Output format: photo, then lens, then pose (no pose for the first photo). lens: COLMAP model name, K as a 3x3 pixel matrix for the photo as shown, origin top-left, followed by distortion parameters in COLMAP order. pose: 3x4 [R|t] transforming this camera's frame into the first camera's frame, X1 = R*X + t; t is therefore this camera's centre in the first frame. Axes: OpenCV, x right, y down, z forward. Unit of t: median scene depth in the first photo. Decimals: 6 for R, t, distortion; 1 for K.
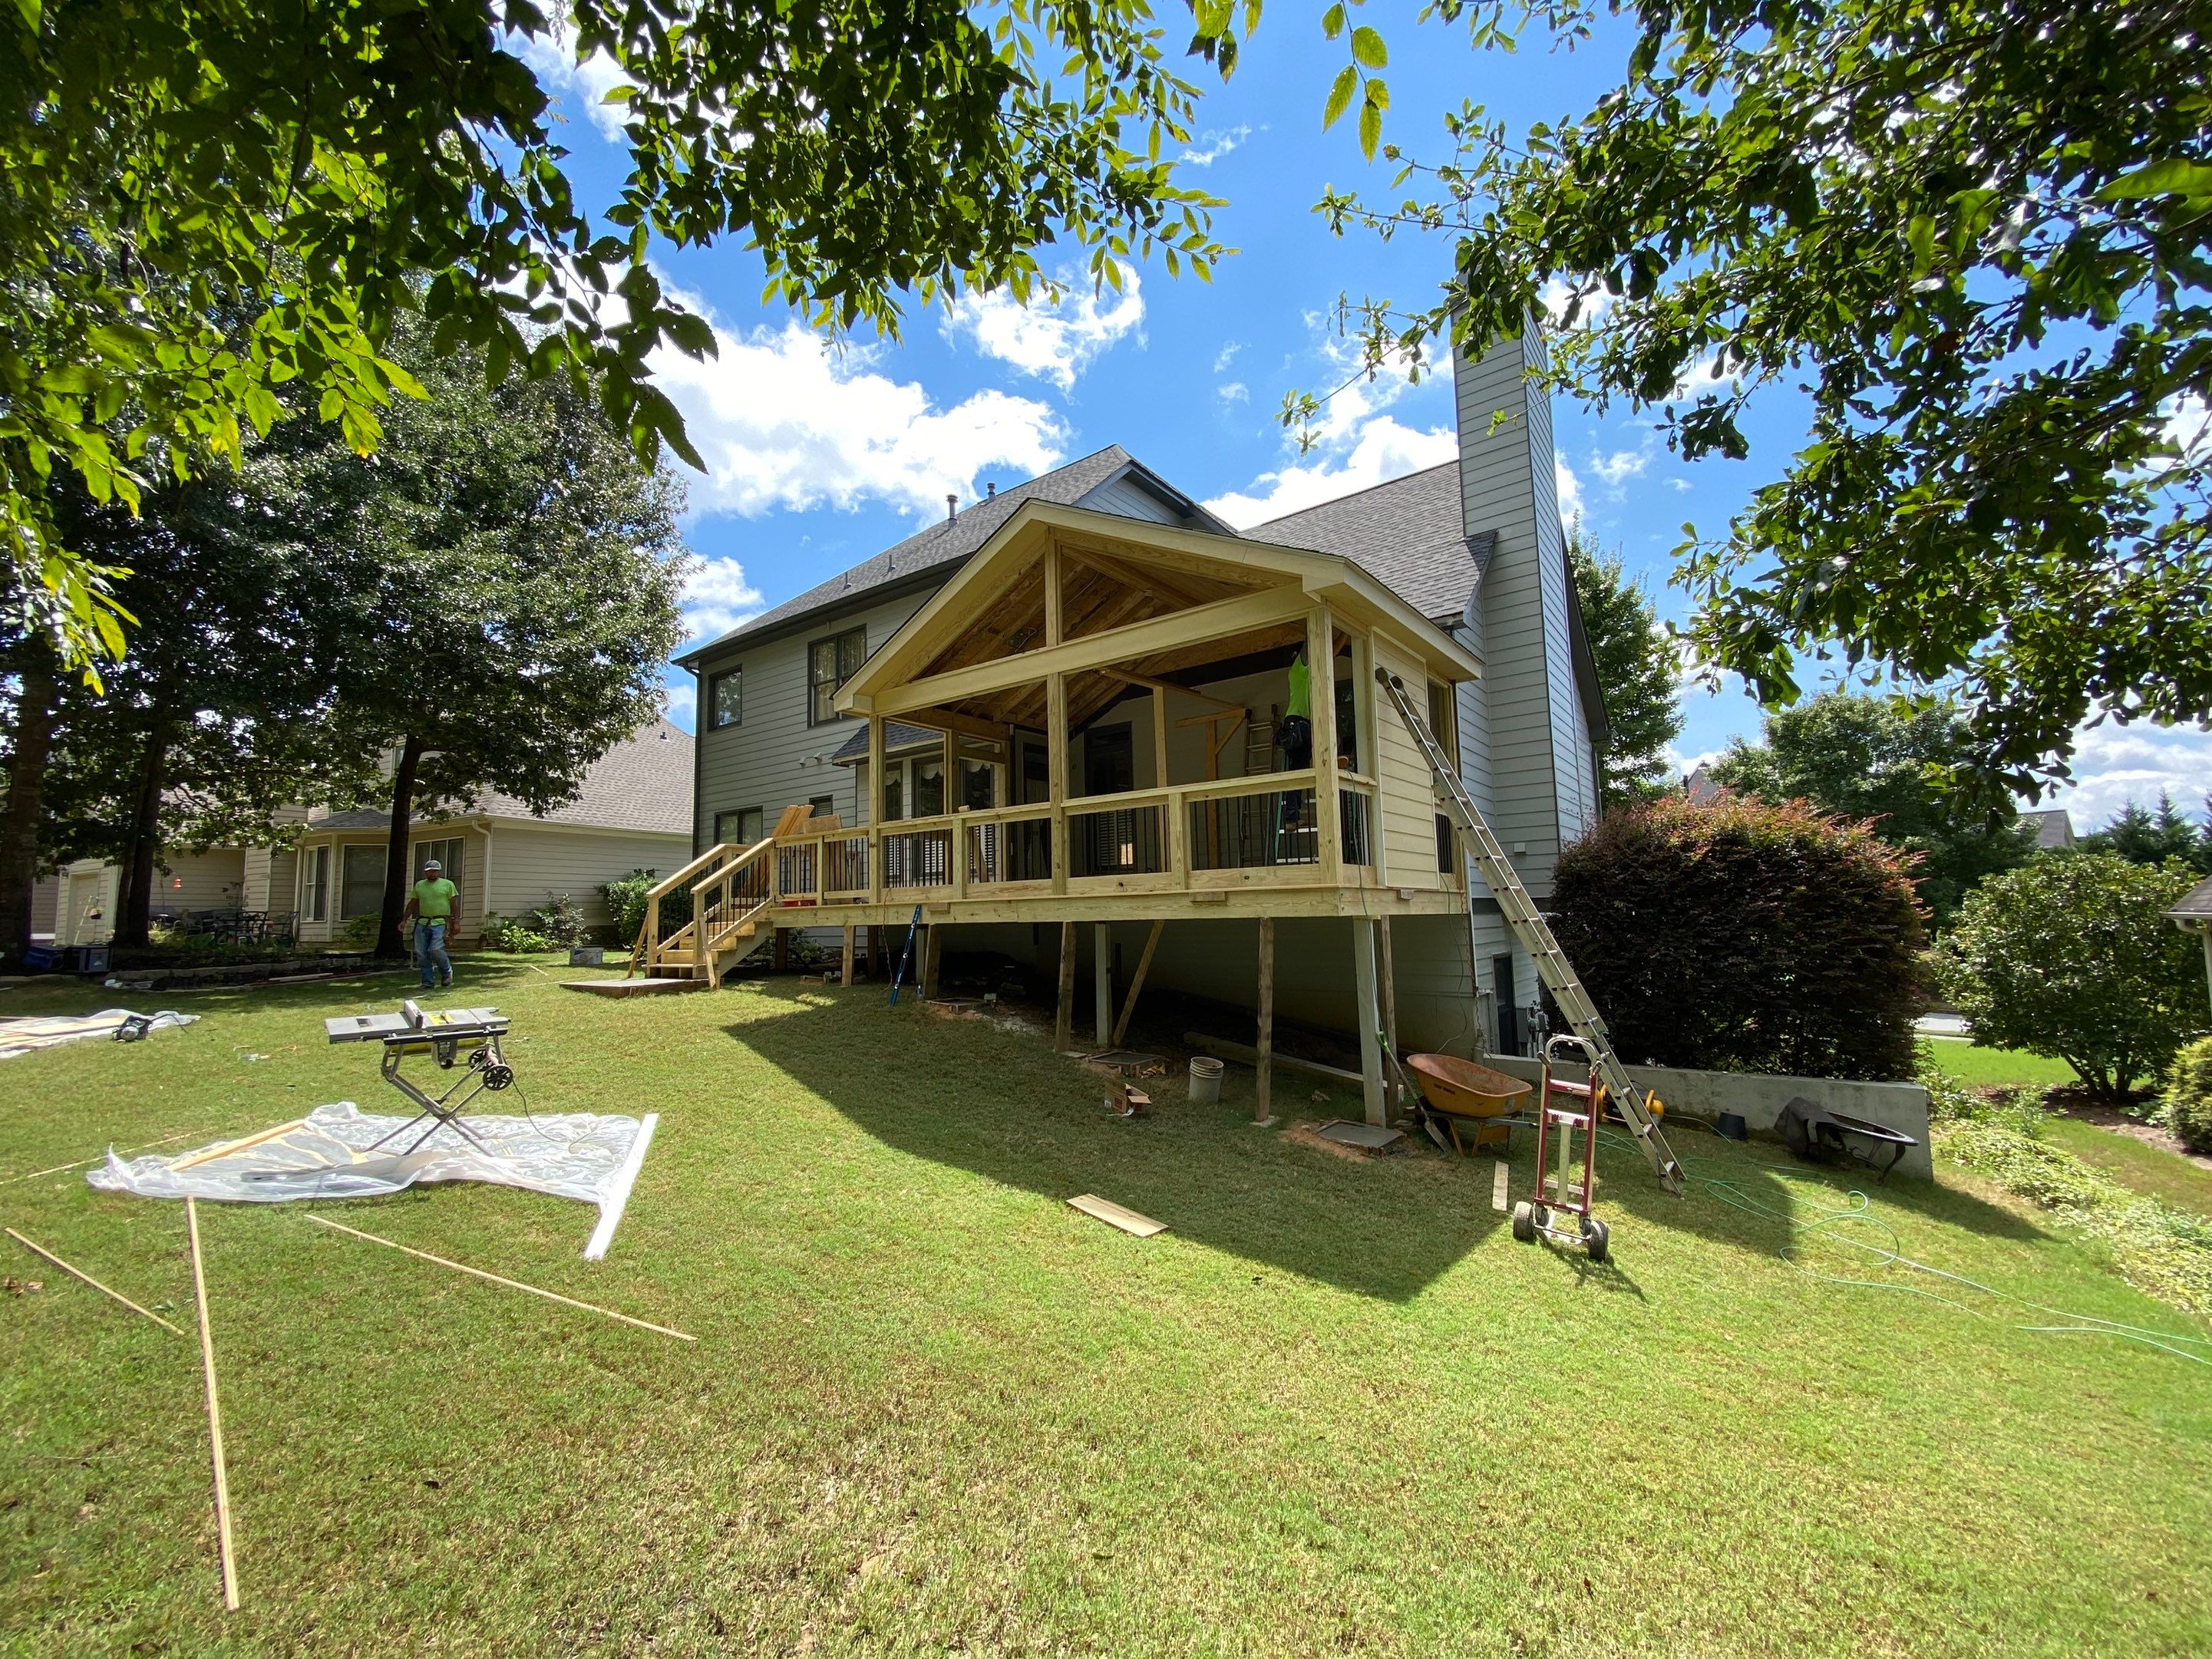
lens RADIAL K [[901.0, 0, 1104.6], [0, 901.0, 840.0], [0, 0, 1]] dist [-0.013442, -0.001062]
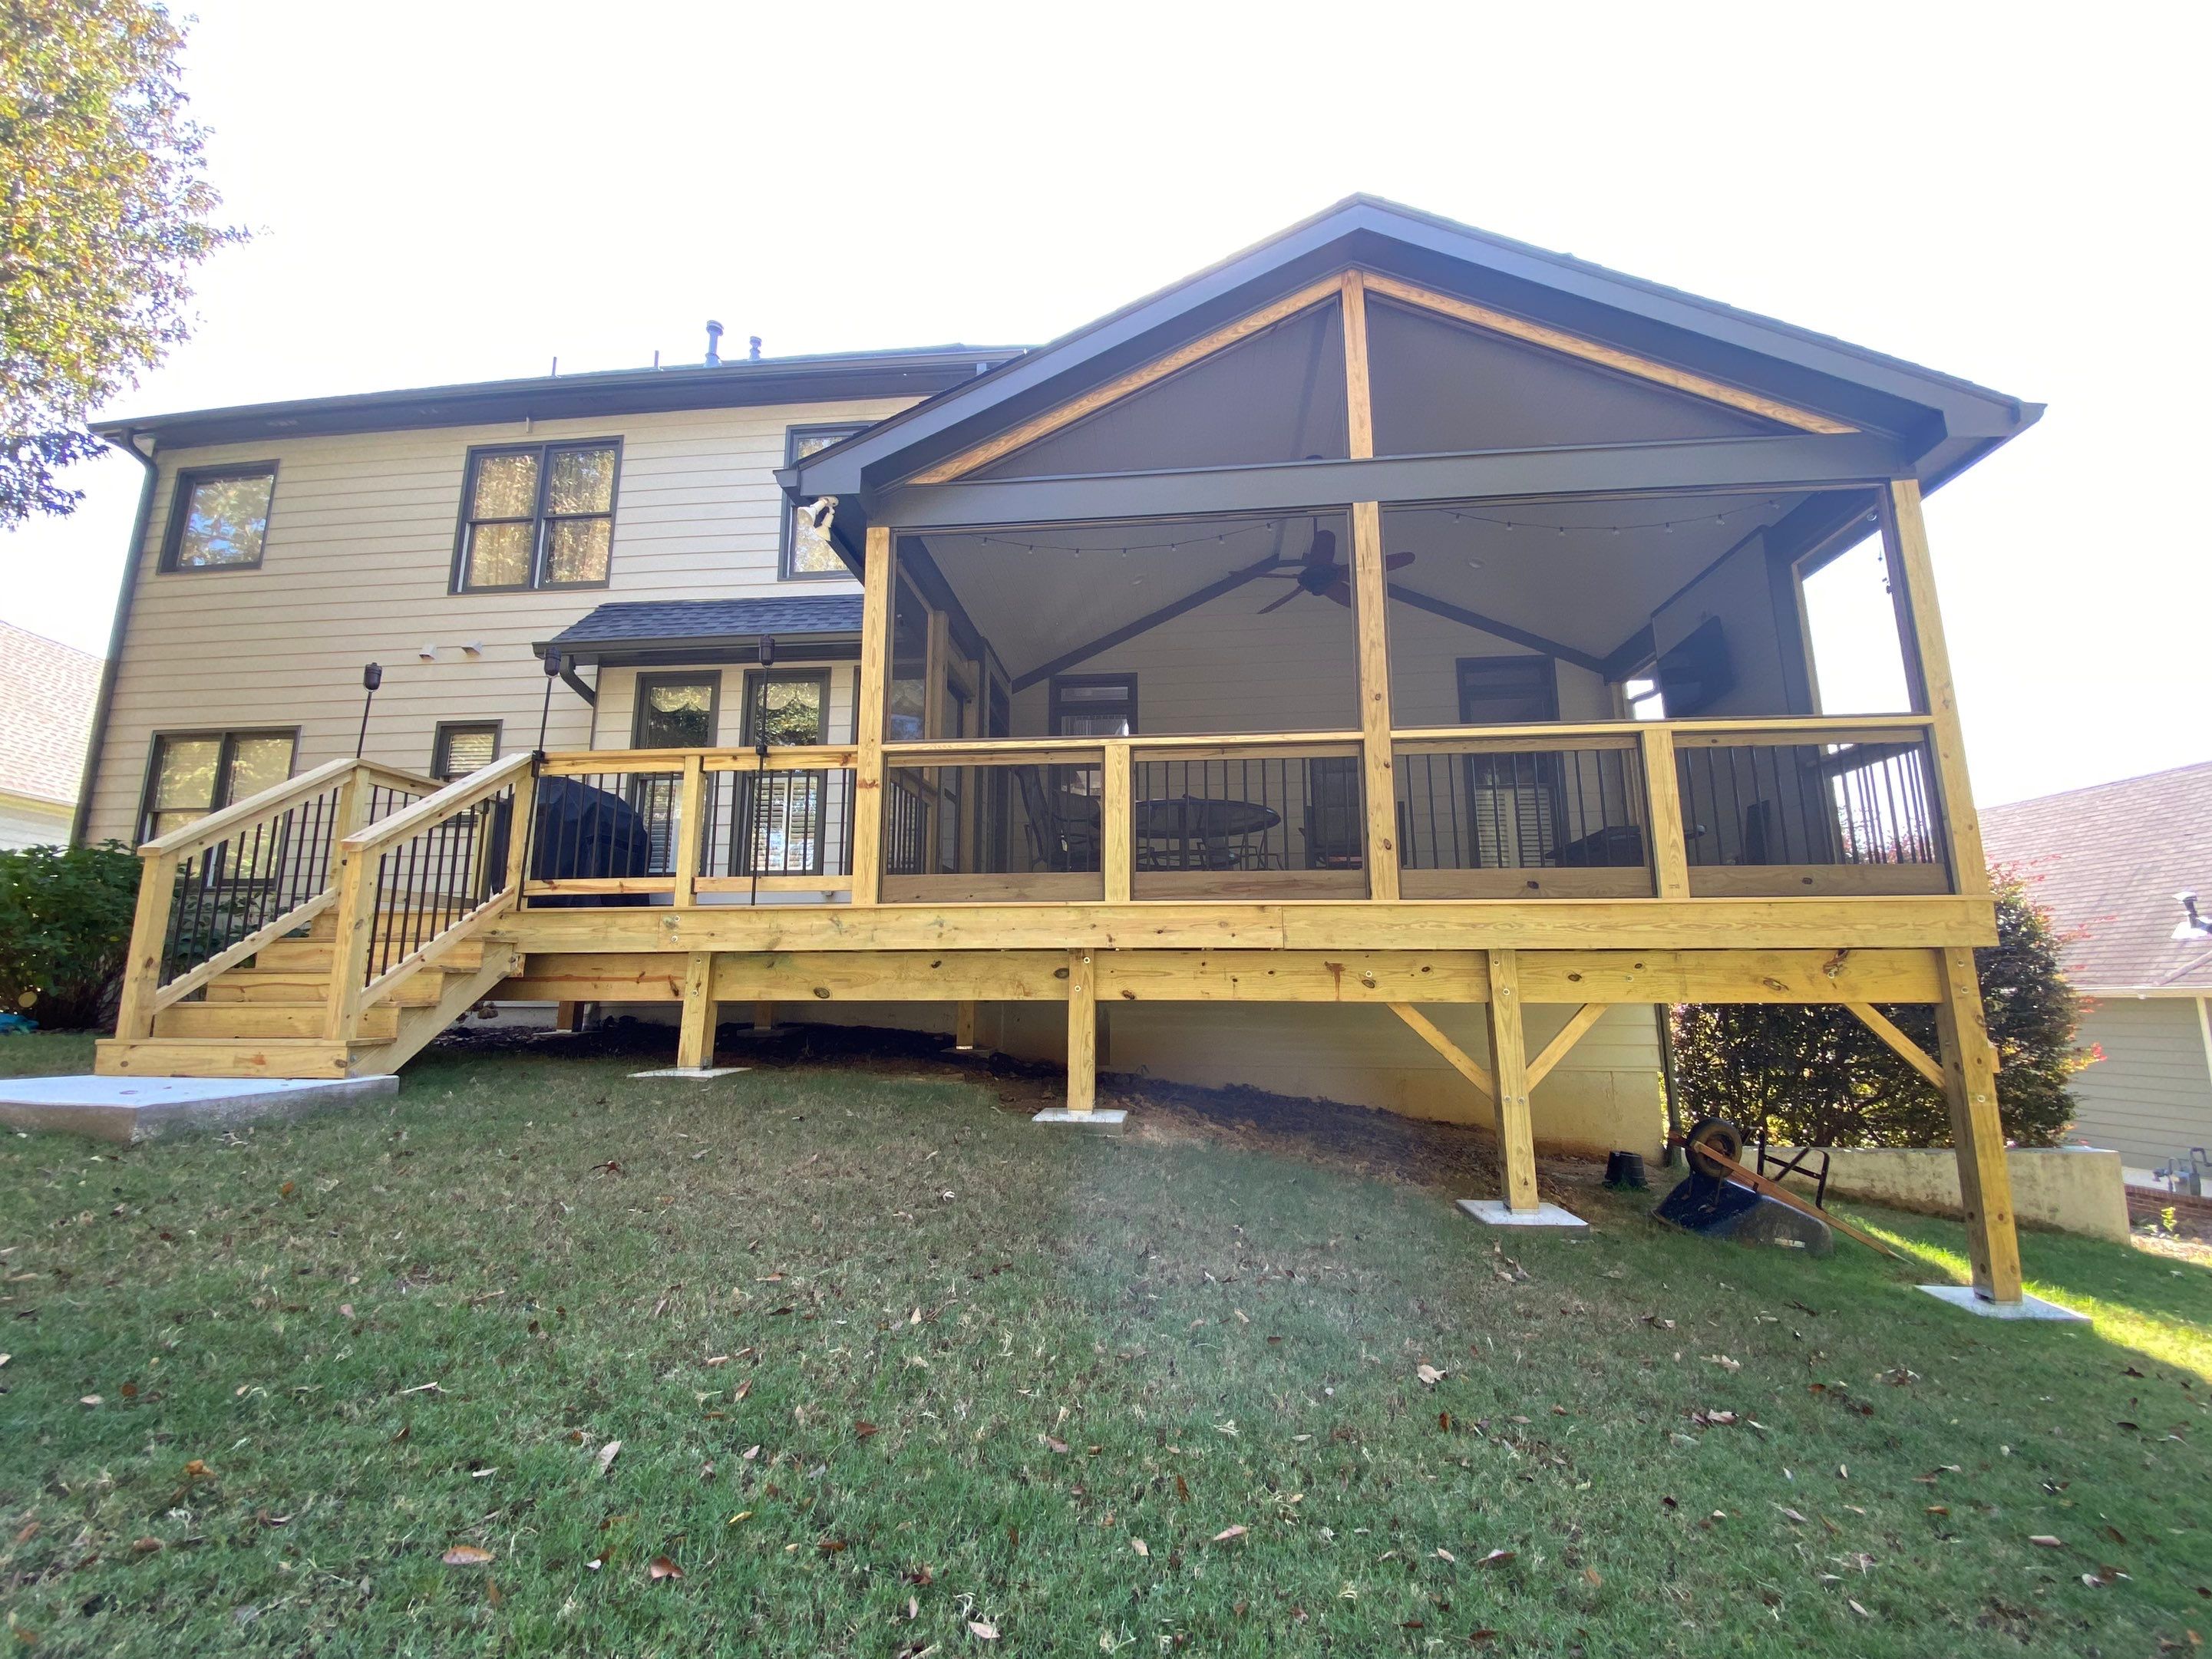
lens RADIAL K [[901.0, 0, 1096.3], [0, 901.0, 832.6], [0, 0, 1]] dist [-0.013442, -0.001062]
pose [[0.852375, 0.109752, 0.511284, -0.348245], [-0.065611, 0.992447, -0.103655, 0.063654], [-0.518798, 0.054807, 0.853138, 0.473815]]
